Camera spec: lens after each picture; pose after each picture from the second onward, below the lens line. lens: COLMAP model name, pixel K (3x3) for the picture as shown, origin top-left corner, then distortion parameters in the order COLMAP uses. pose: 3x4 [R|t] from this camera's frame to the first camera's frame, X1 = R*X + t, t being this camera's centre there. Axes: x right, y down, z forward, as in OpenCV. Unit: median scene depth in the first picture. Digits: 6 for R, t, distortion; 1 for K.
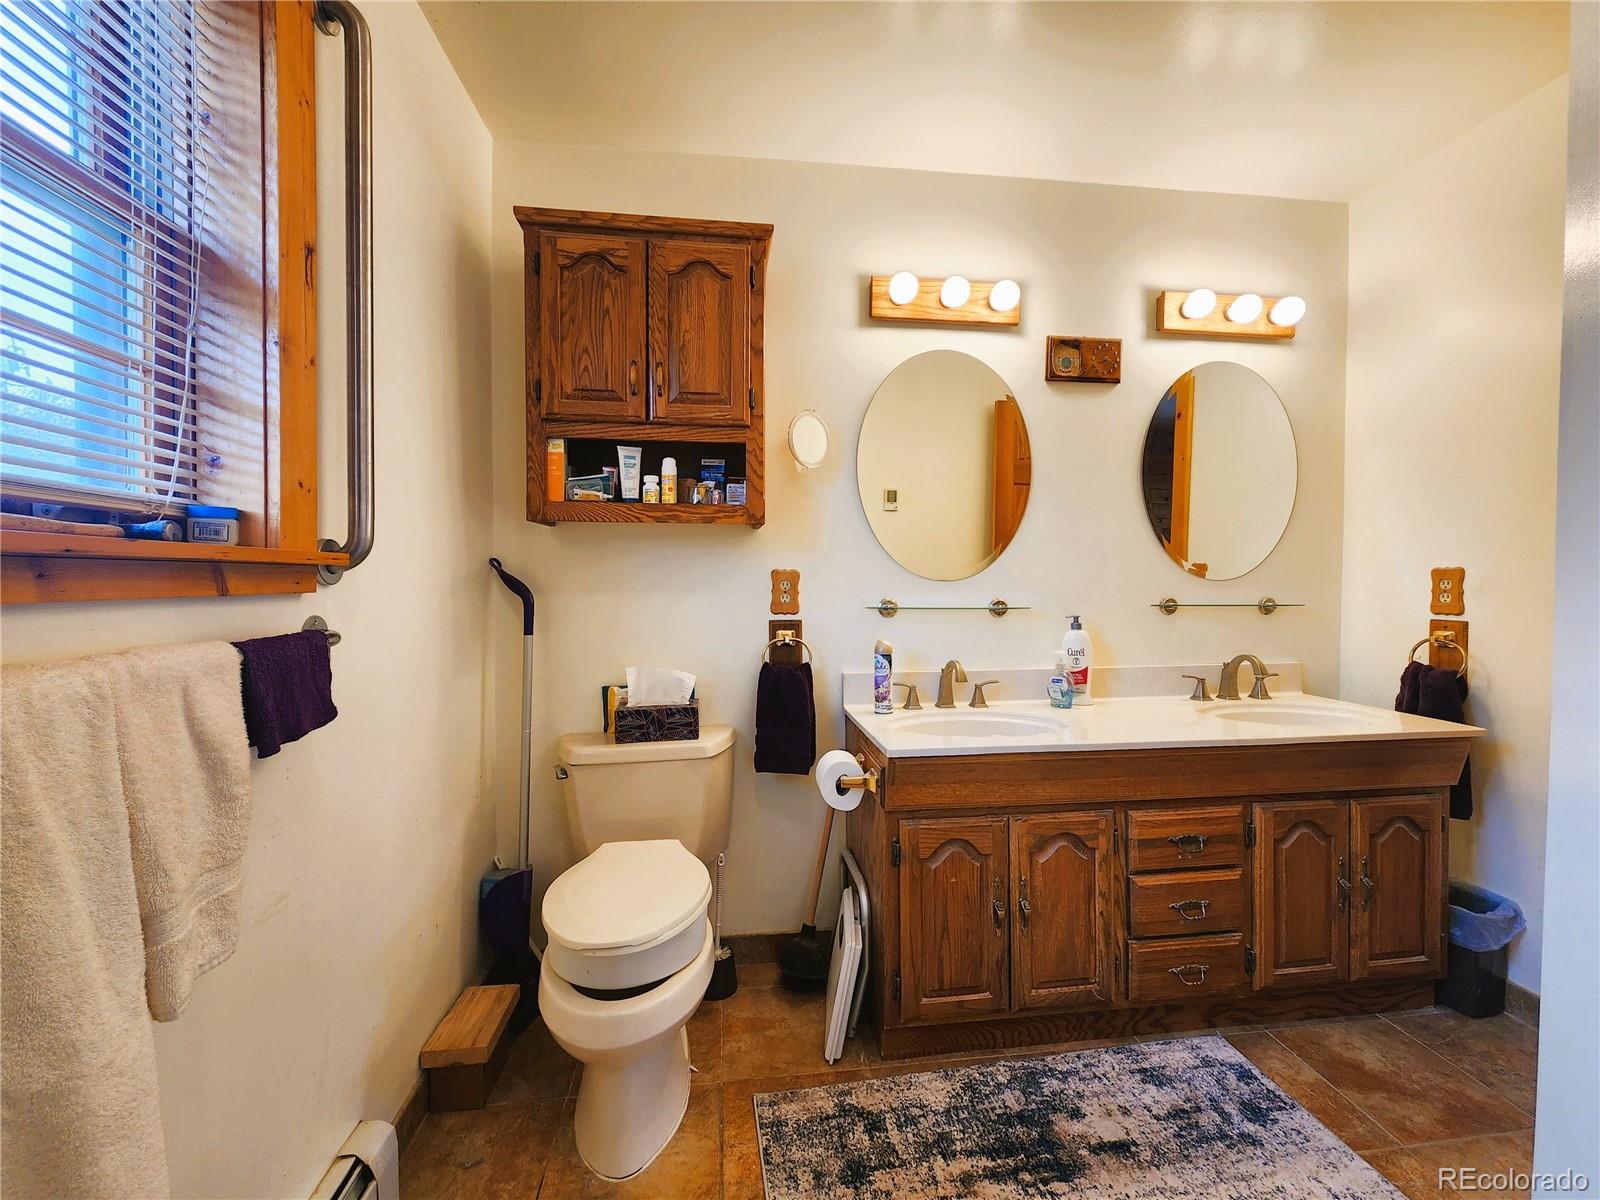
lens RADIAL K [[661.1, 0, 803.5], [0, 661.1, 588.8], [0, 0, 1]] dist [0.001159, 0.000112]
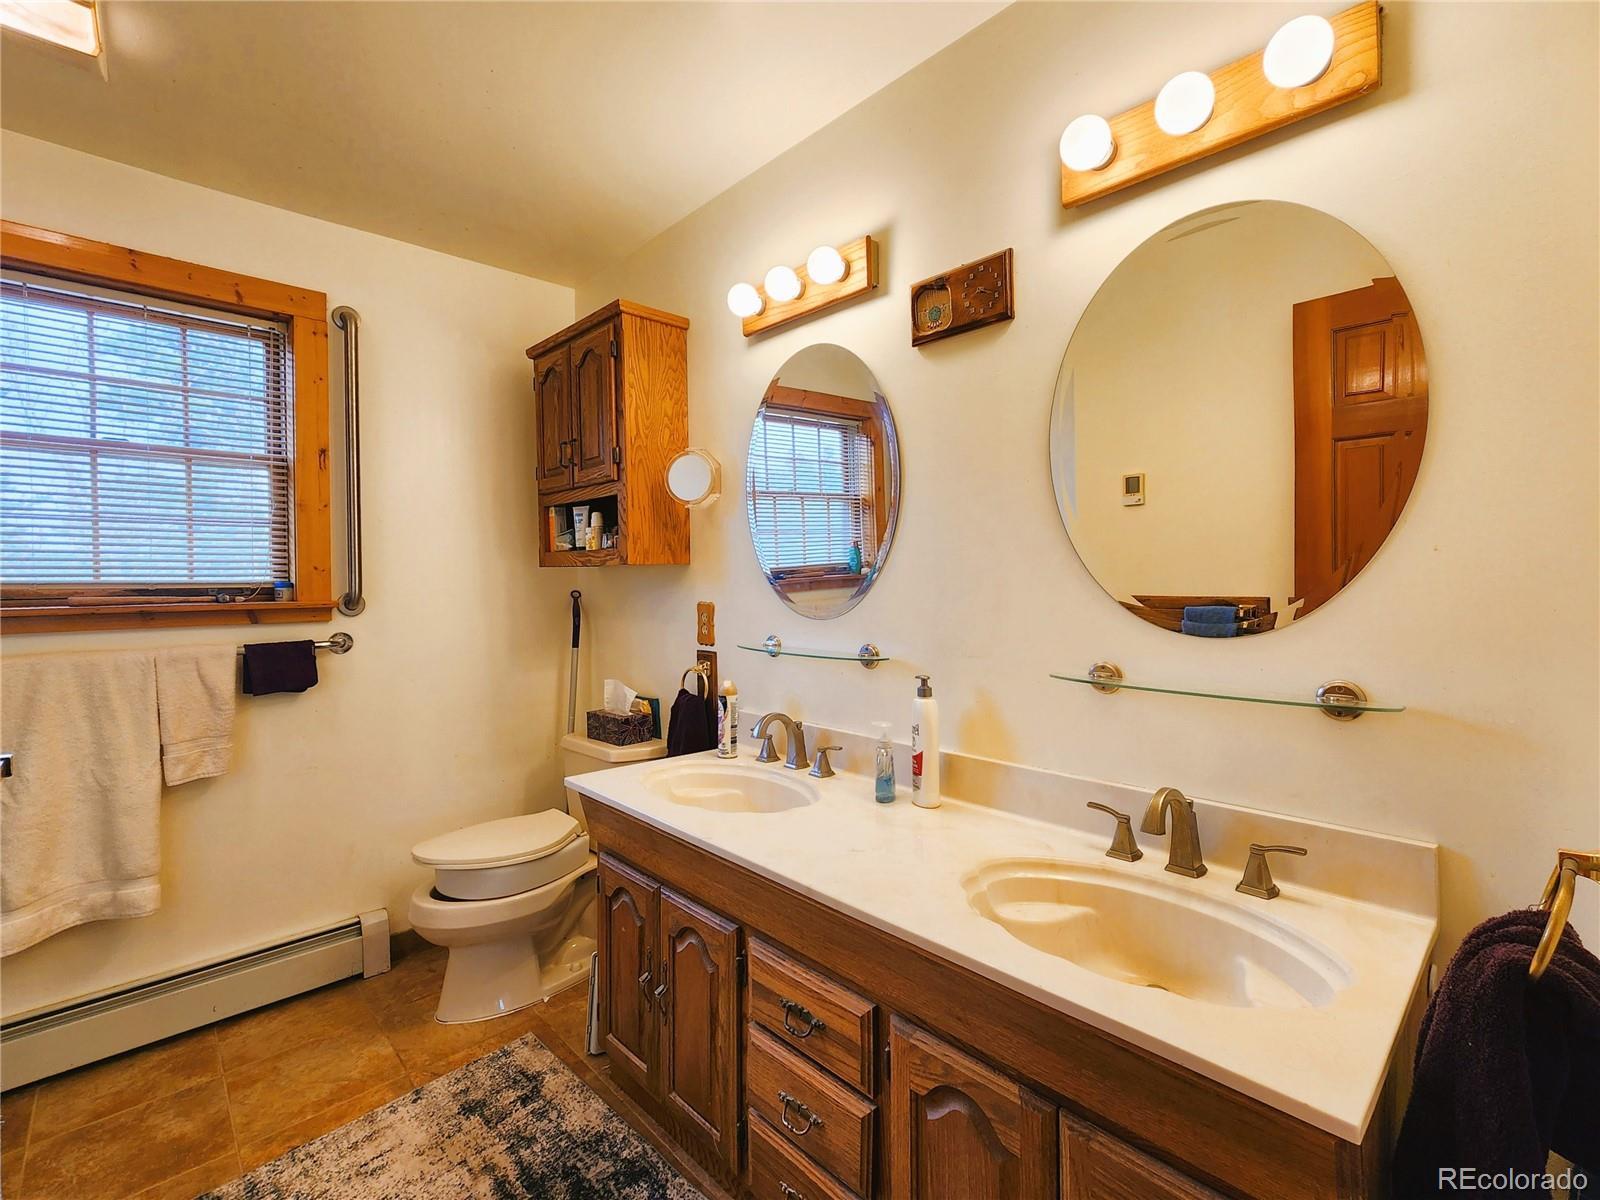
lens RADIAL K [[730.8, 0, 798.0], [0, 730.8, 588.3], [0, 0, 1]] dist [0.001612, 0.000279]
pose [[0.583307, 0.008473, -0.812207, 1.148394], [-0.004137, 0.999964, 0.007460, -0.070208], [0.812241, -0.000992, 0.583321, 0.526101]]
